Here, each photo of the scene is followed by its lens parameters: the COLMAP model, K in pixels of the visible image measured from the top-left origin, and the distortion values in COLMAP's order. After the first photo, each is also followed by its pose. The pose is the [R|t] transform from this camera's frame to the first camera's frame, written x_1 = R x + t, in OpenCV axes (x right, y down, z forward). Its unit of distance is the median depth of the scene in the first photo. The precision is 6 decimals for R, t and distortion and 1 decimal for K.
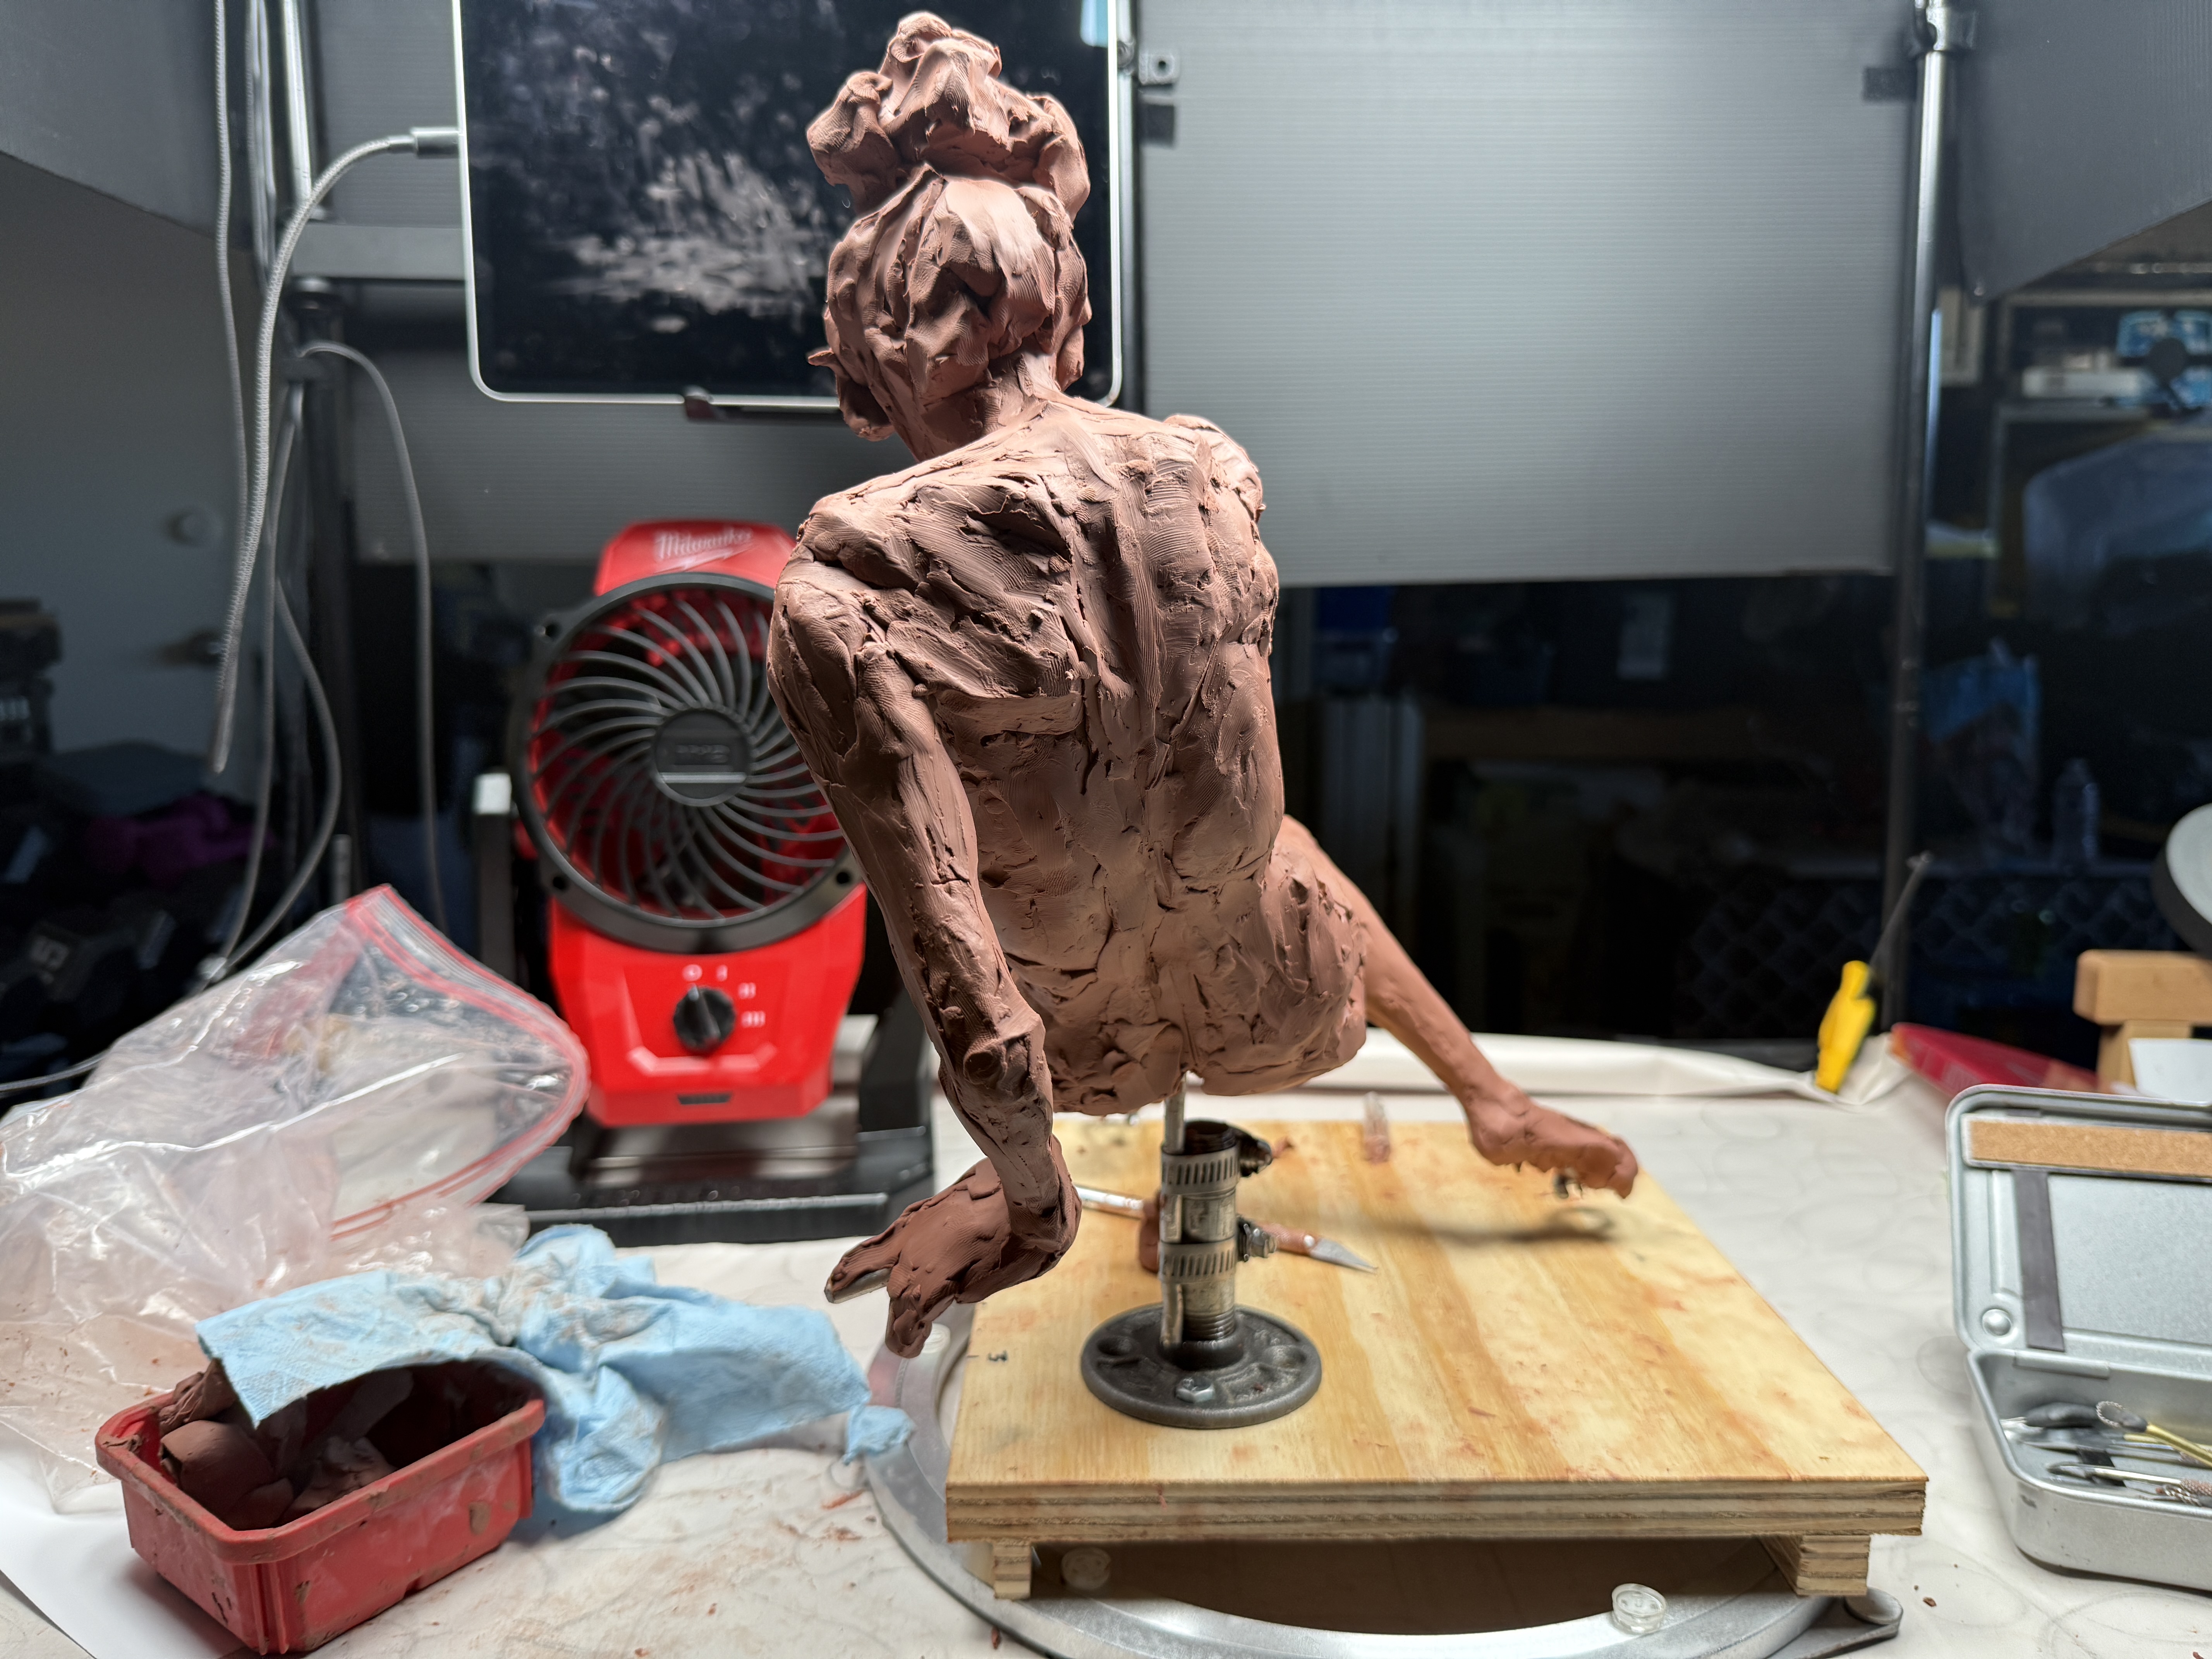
lens RADIAL K [[1416.1, 0, 1106.0], [0, 1416.1, 829.5], [0, 0, 1]] dist [-0.042961, 0.001373]
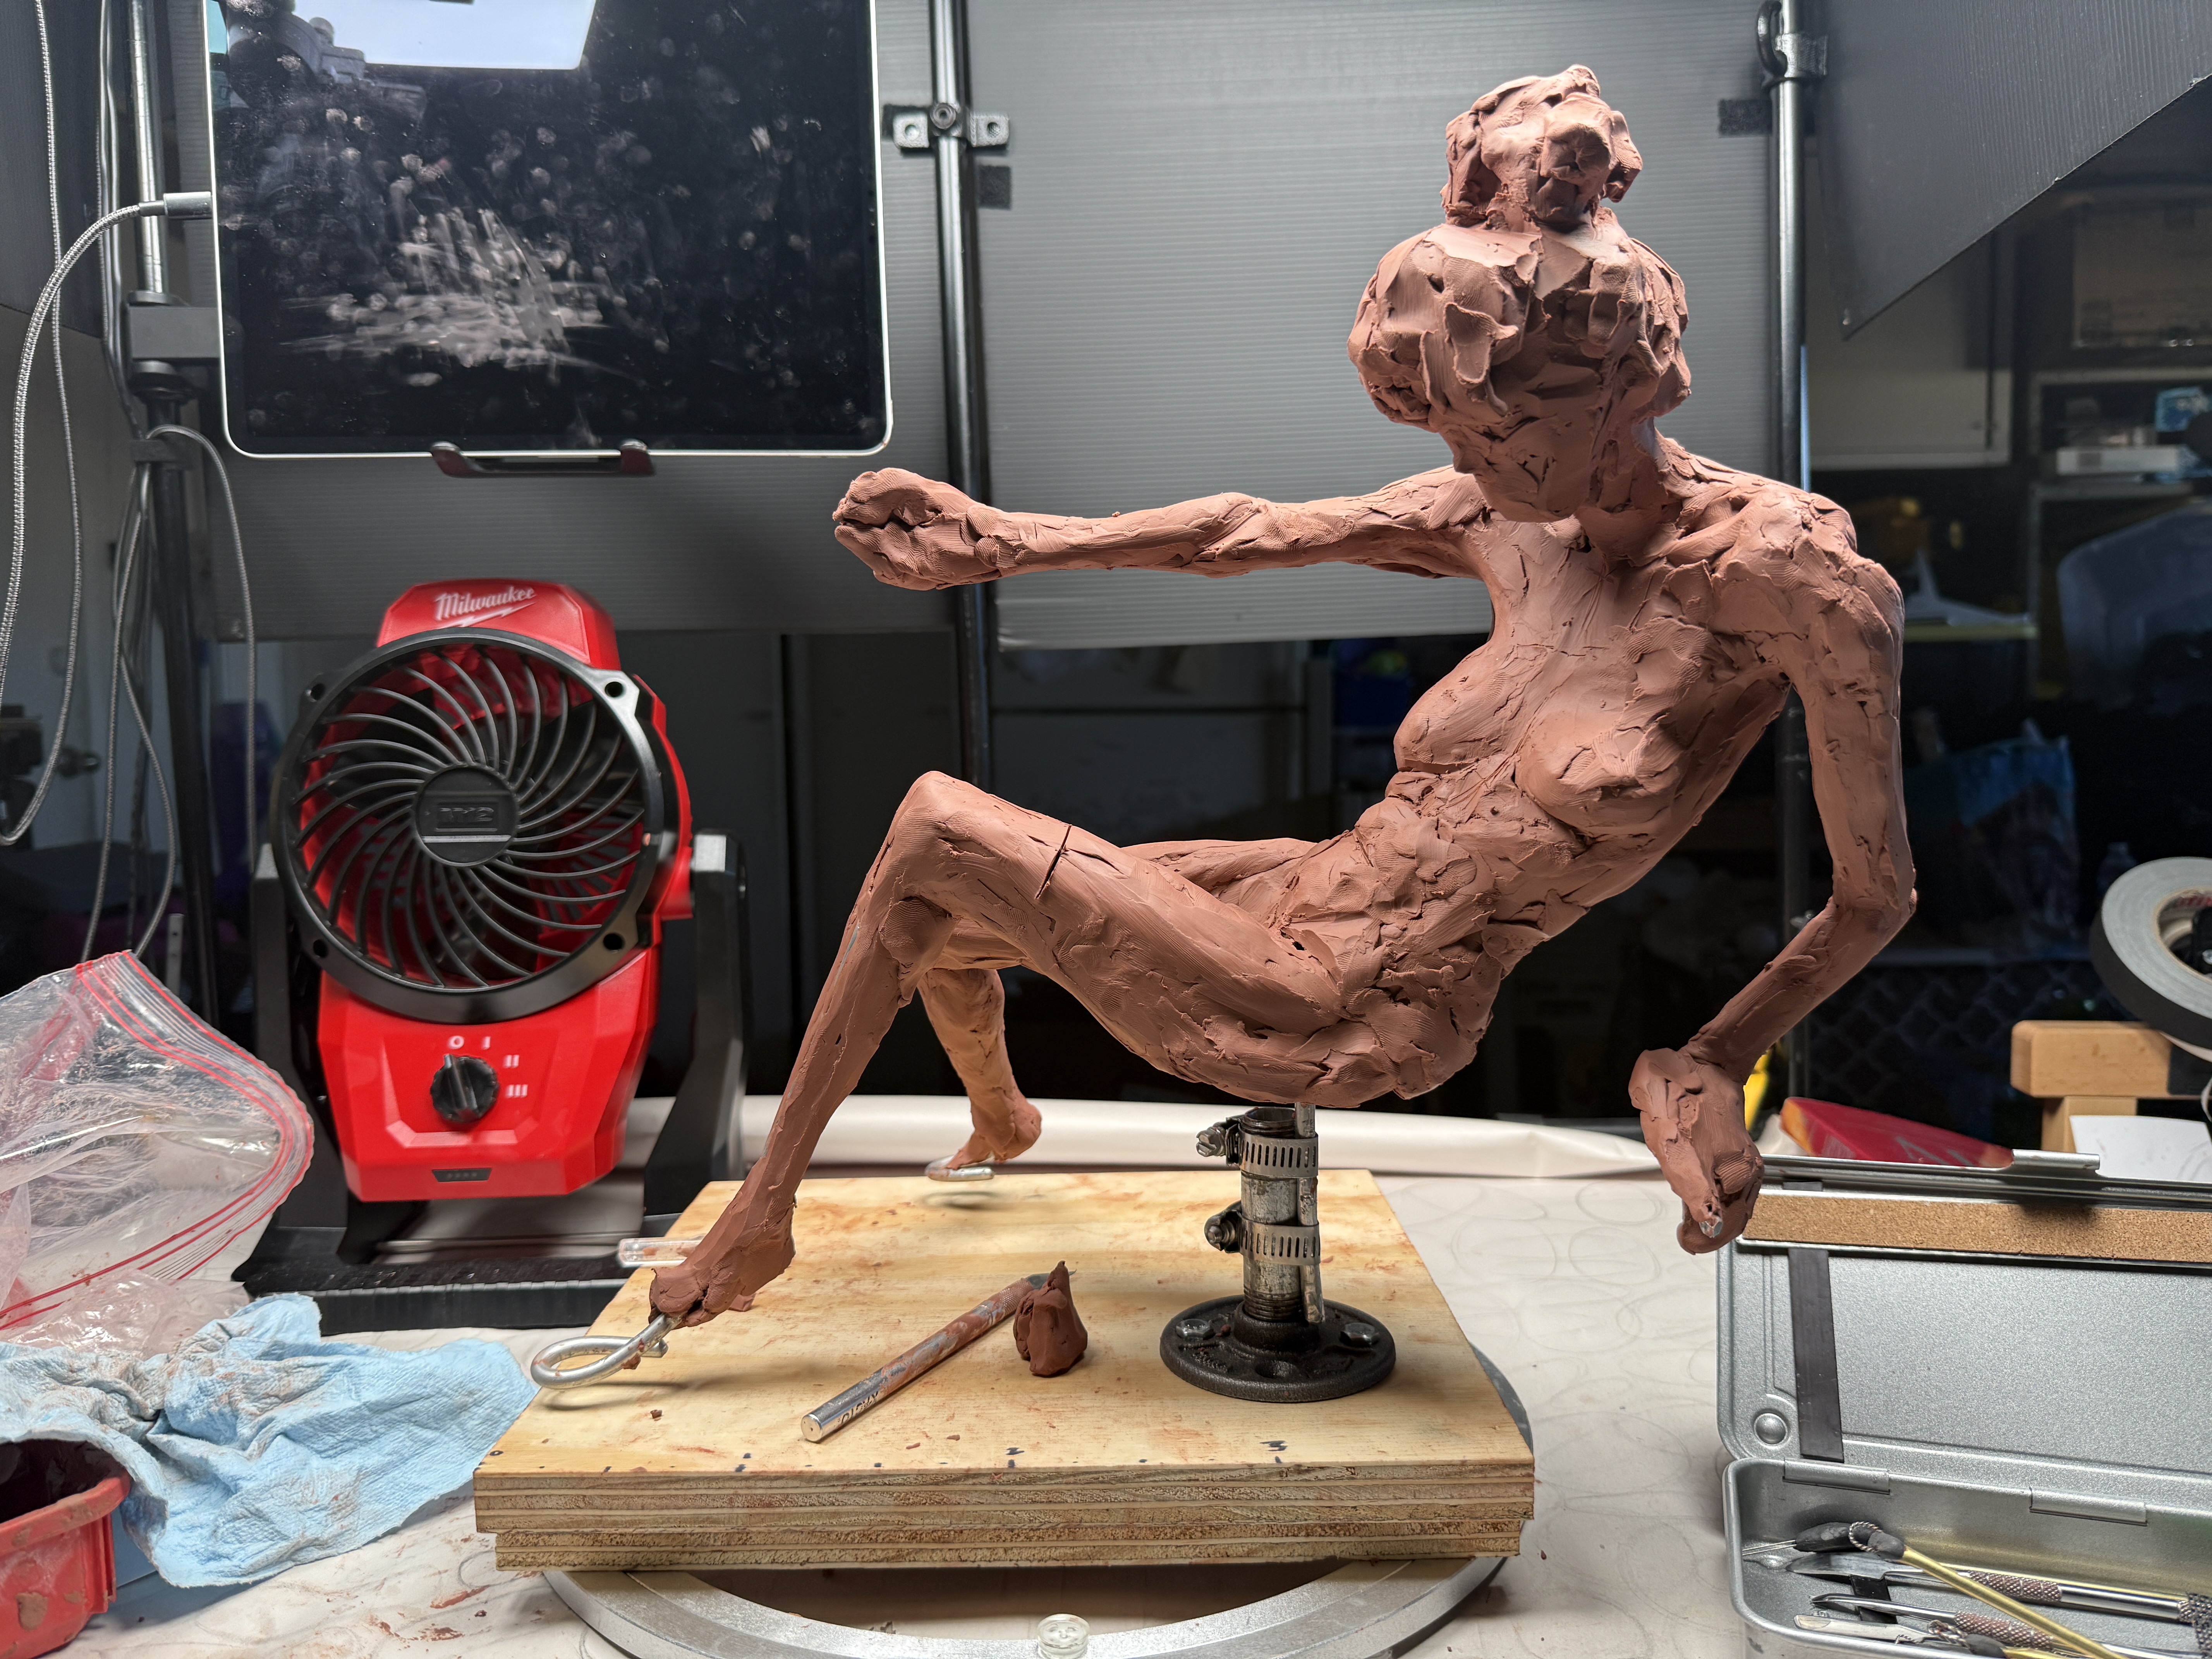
lens RADIAL K [[1416.1, 0, 1106.0], [0, 1416.1, 829.5], [0, 0, 1]] dist [-0.042961, 0.001373]
pose [[0.998813, -0.011707, -0.047274, 0.208126], [0.008118, 0.997120, -0.075410, 0.034845], [0.048020, 0.074937, 0.996031, 0.063233]]
